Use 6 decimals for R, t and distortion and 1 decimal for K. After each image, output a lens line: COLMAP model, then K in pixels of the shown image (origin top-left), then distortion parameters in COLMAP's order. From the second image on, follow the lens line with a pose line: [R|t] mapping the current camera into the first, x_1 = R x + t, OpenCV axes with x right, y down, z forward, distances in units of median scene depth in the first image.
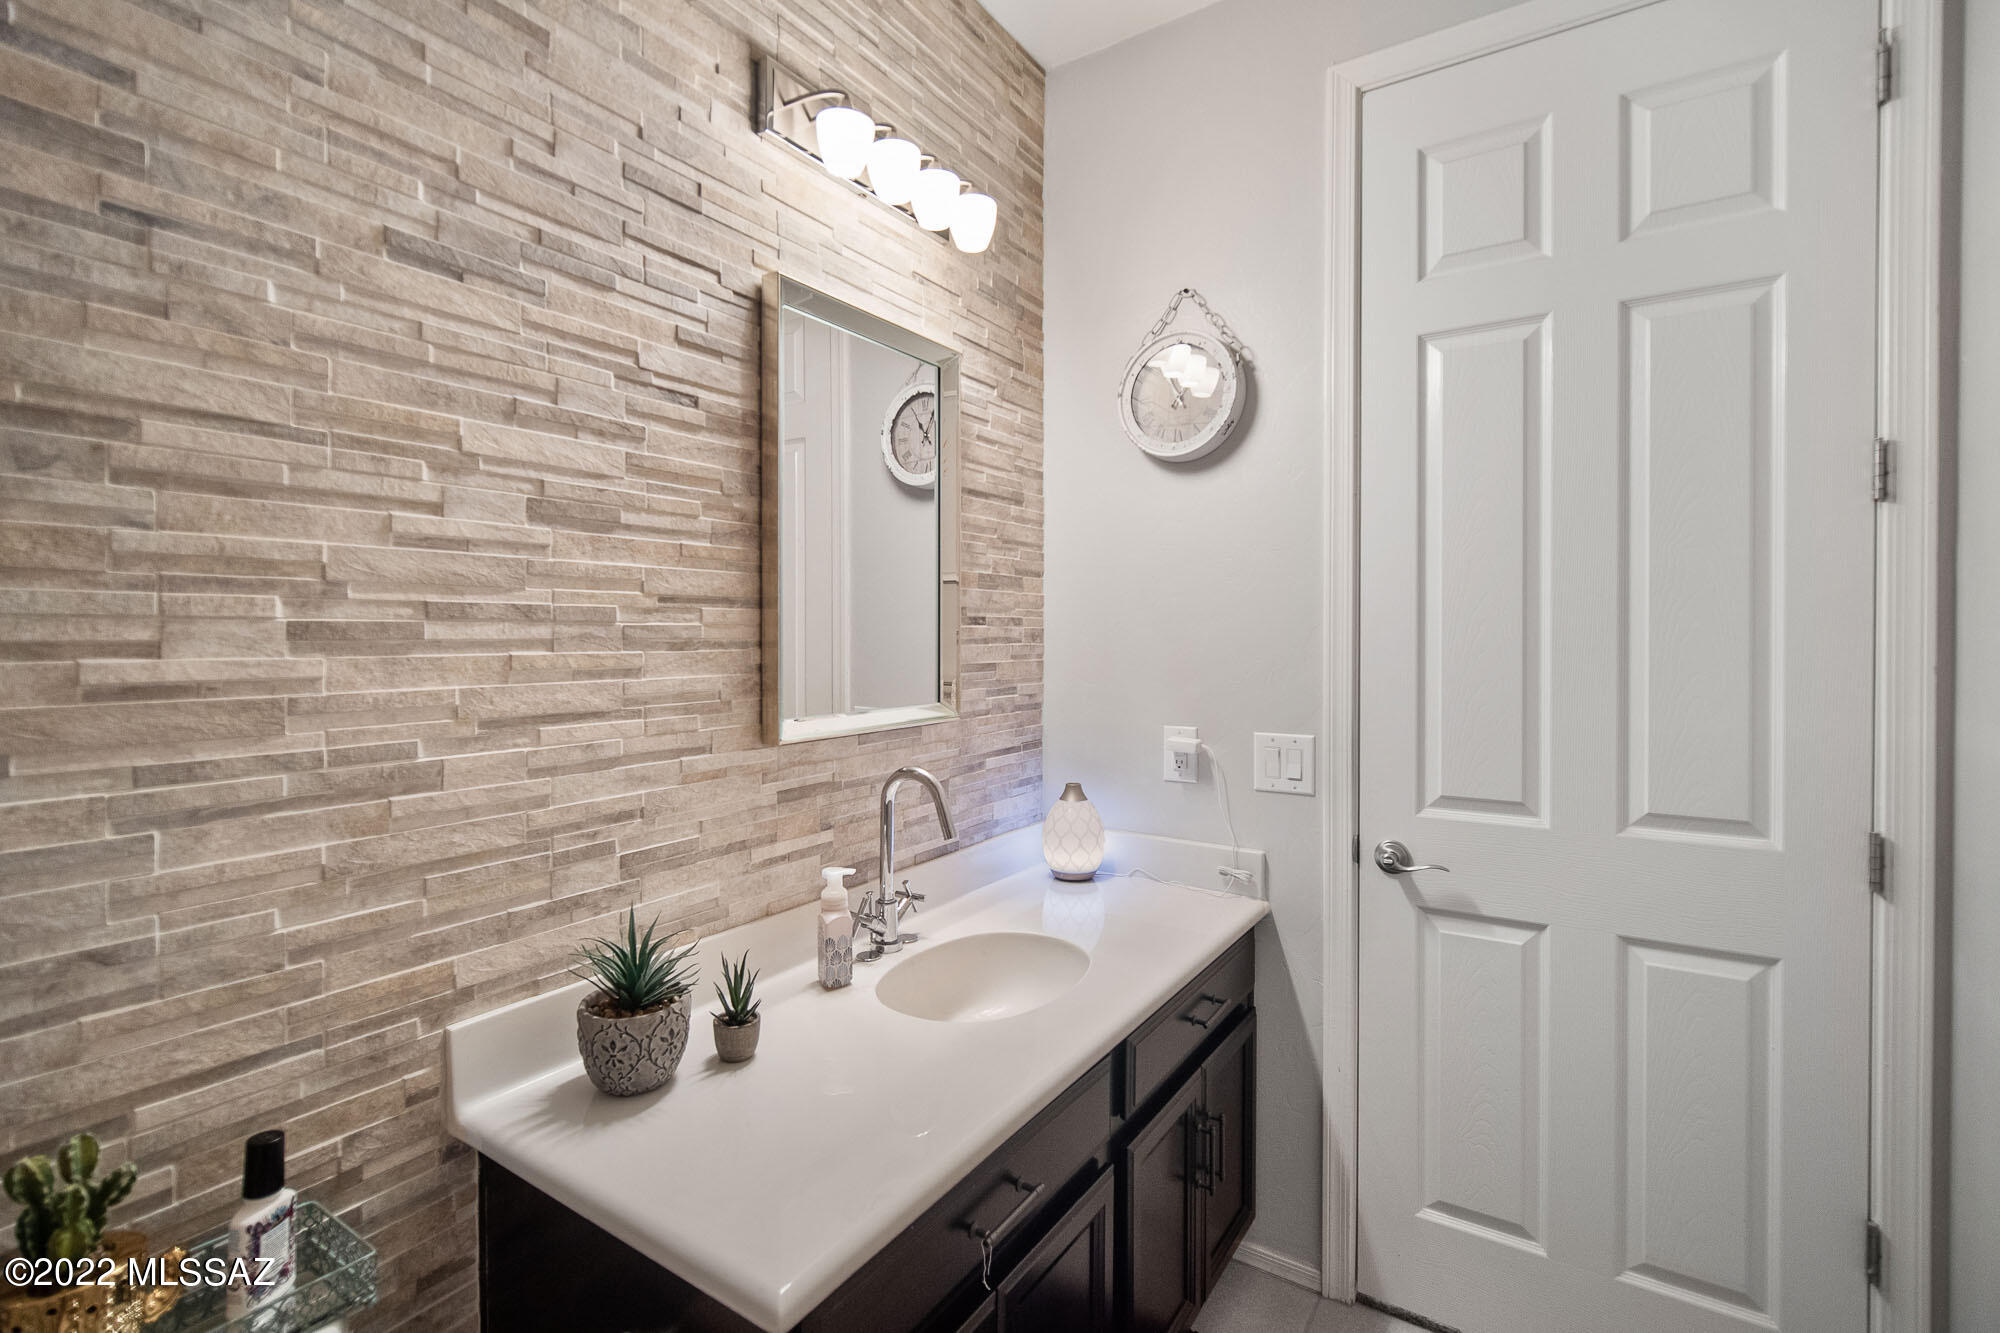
lens RADIAL K [[897.8, 0, 1000.4], [0, 897.8, 653.5], [0, 0, 1]] dist [-0.001293, -0.000683]
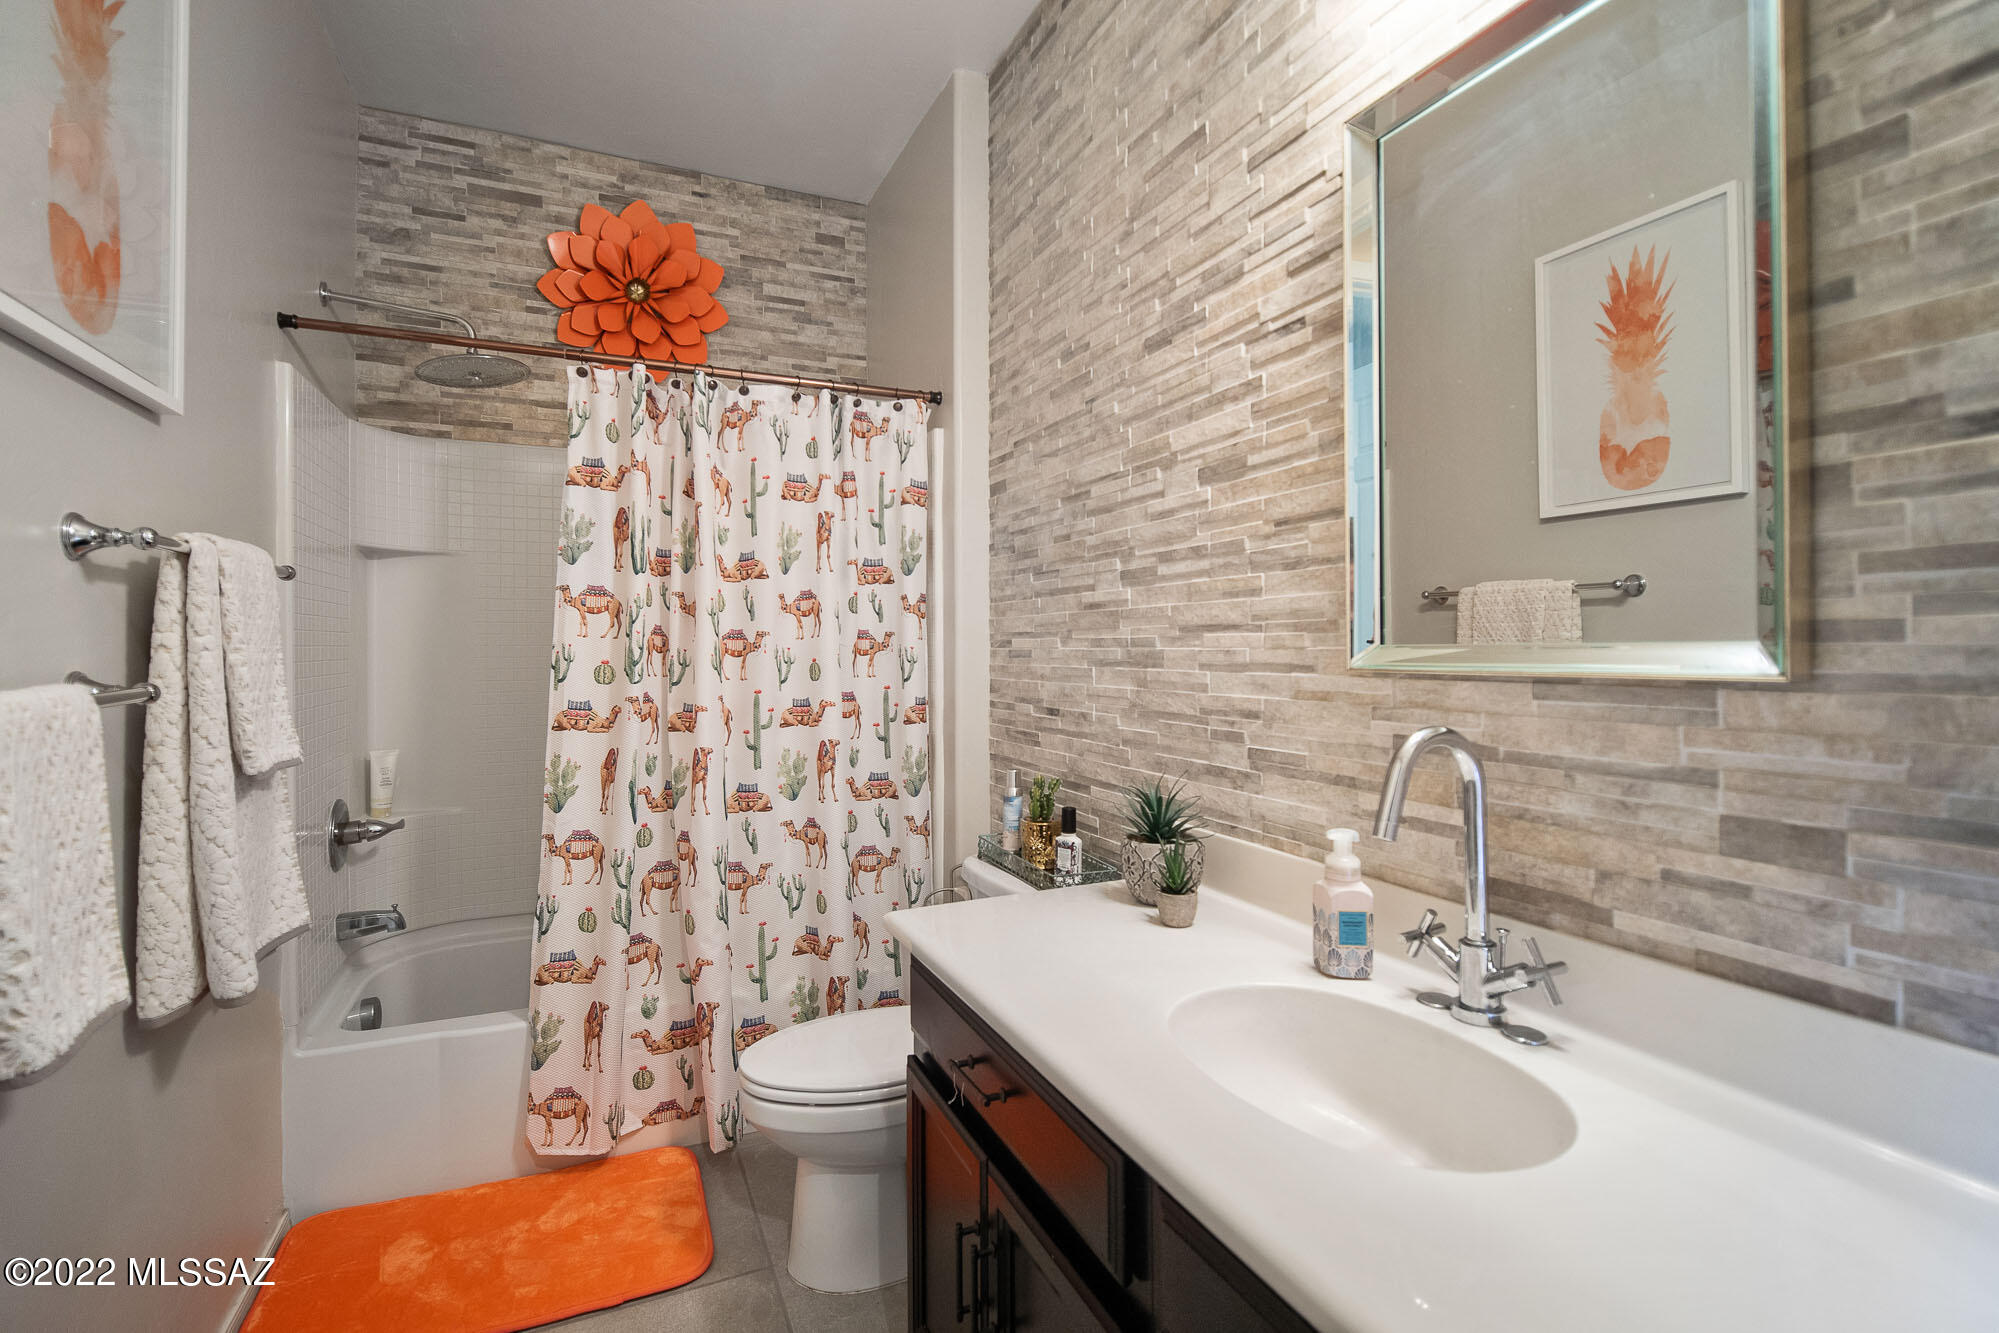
lens RADIAL K [[897.3, 0, 997.4], [0, 897.3, 650.9], [0, 0, 1]] dist [-0.001293, -0.000683]
pose [[-0.531176, 0.006462, -0.847237, 0.773514], [-0.011574, 0.999822, 0.014882, 0.086725], [0.847183, 0.017711, -0.531006, 1.382784]]
